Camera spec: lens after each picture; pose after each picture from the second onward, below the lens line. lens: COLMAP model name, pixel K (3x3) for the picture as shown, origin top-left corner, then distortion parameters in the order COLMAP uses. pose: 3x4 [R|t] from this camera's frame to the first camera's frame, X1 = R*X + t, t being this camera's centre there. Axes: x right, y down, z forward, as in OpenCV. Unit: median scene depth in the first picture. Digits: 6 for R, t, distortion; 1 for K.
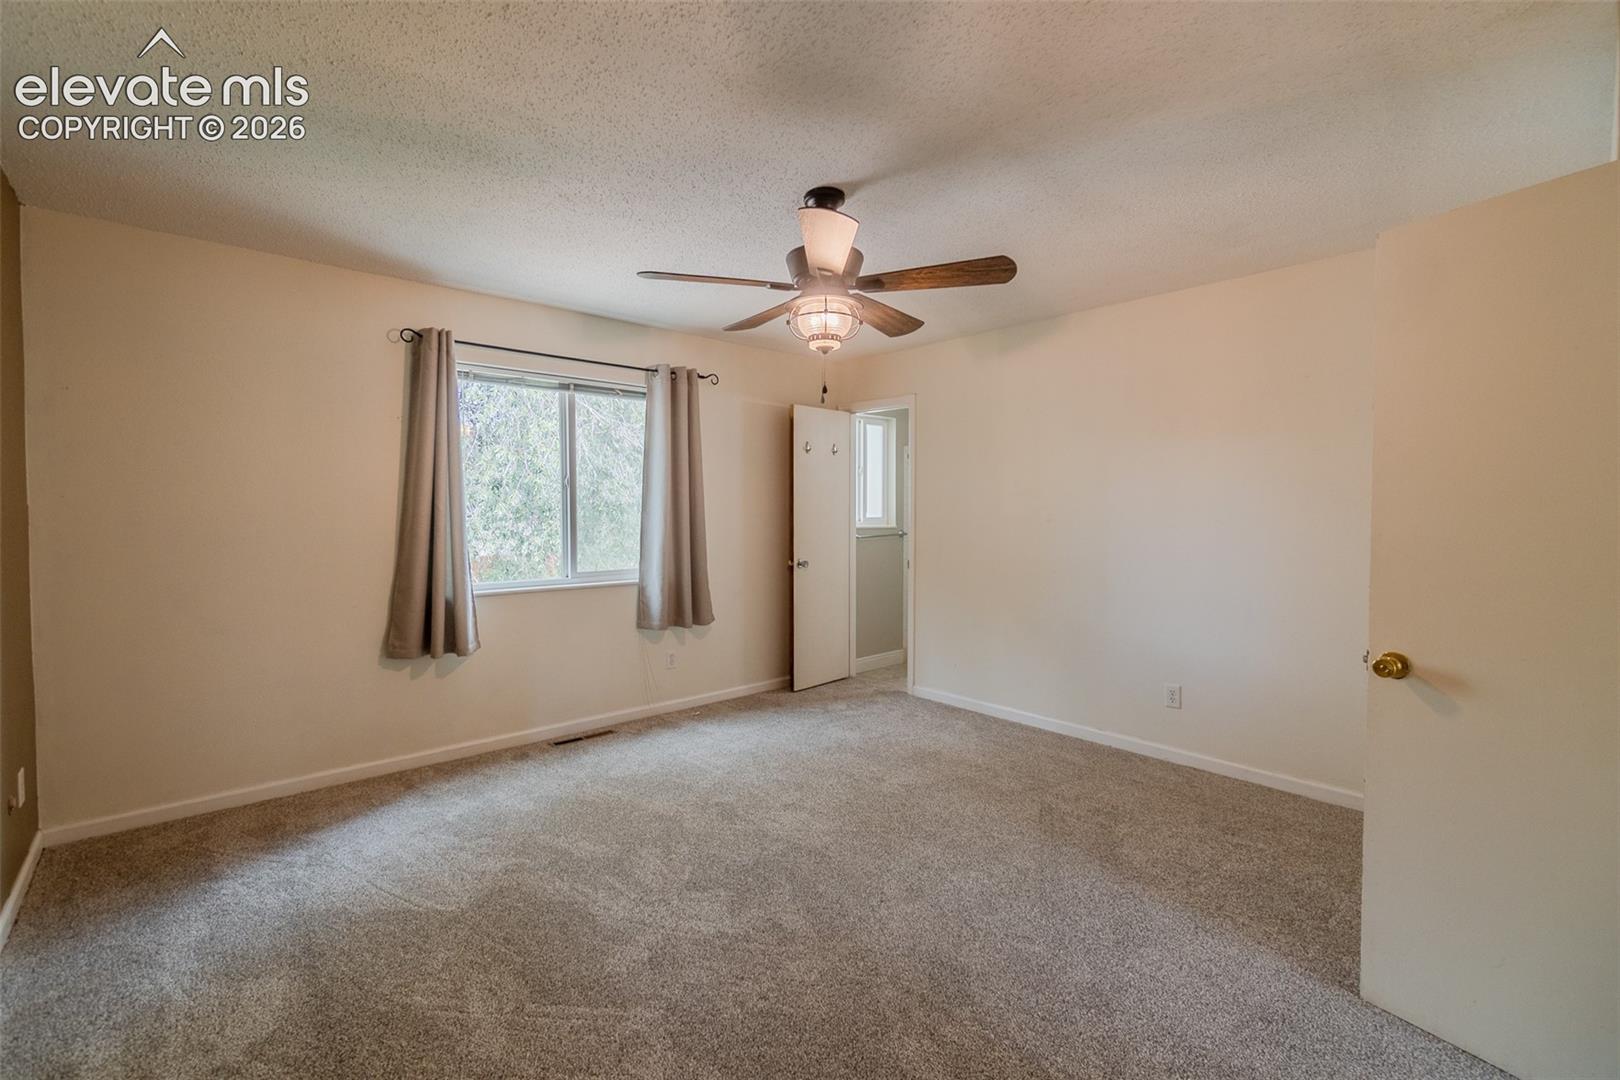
lens RADIAL K [[722.2, 0, 810.0], [0, 722.2, 540.0], [0, 0, 1]] dist [-0.001015, -0.000005]
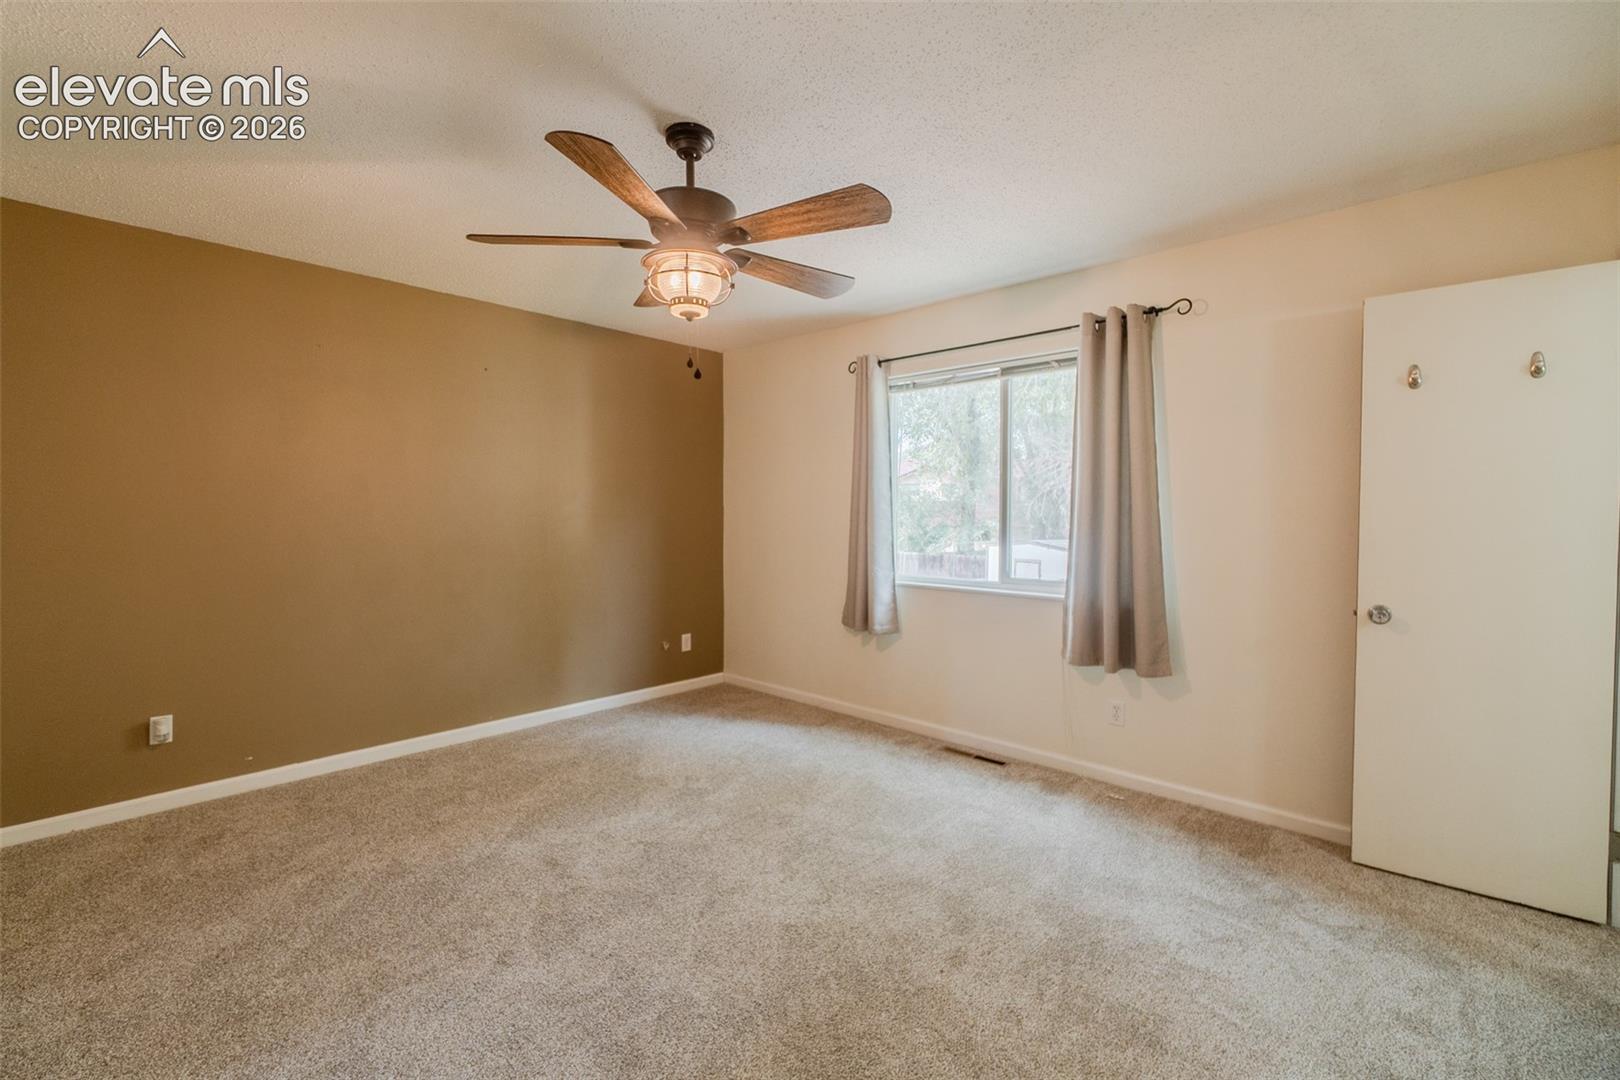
lens RADIAL K [[722.6, 0, 794.8], [0, 722.6, 532.1], [0, 0, 1]] dist [-0.004987, 0.000093]
pose [[0.045866, 0.030084, -0.998494, 0.585749], [-0.044273, 0.998625, 0.028055, -0.025147], [0.997966, 0.042920, 0.047135, 0.724574]]
